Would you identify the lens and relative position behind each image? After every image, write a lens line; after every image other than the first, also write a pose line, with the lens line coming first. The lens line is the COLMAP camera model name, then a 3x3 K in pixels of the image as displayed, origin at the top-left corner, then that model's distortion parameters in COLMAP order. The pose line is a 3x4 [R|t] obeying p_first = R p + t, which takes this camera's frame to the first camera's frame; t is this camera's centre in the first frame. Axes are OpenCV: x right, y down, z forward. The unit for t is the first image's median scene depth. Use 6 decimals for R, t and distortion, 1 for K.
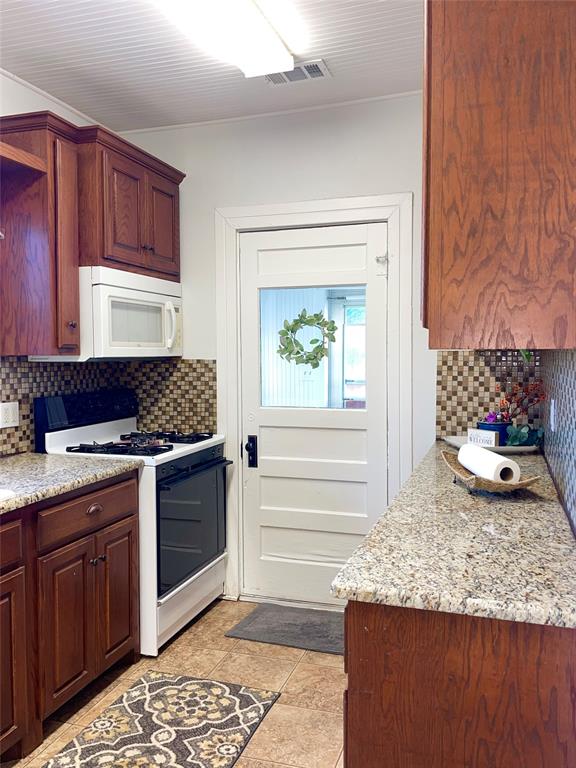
lens RADIAL K [[634.8, 0, 288.7], [0, 634.8, 381.3], [0, 0, 1]] dist [0.086513, -0.114727]
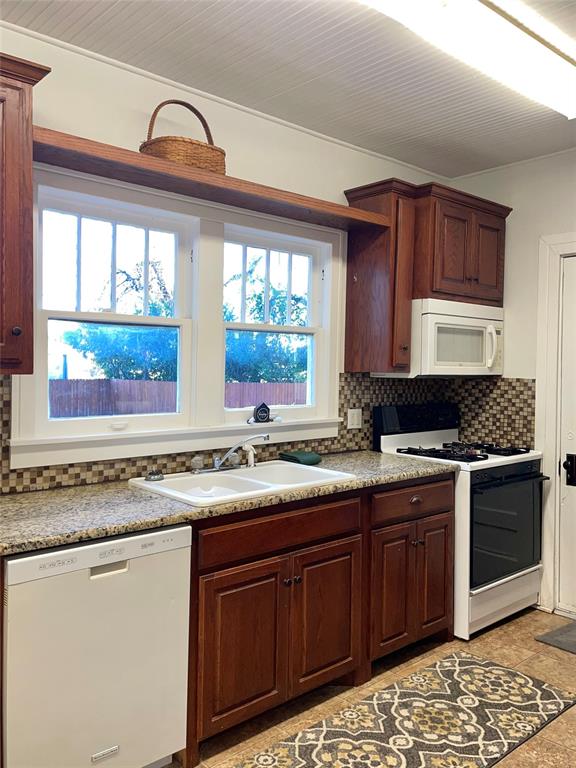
lens RADIAL K [[634.8, 0, 288.7], [0, 634.8, 381.3], [0, 0, 1]] dist [0.086513, -0.114727]
pose [[0.868864, 0.025921, -0.494372, 0.067157], [-0.039070, 0.999104, -0.016280, 0.003645], [0.493507, 0.033460, 0.869098, -0.150387]]
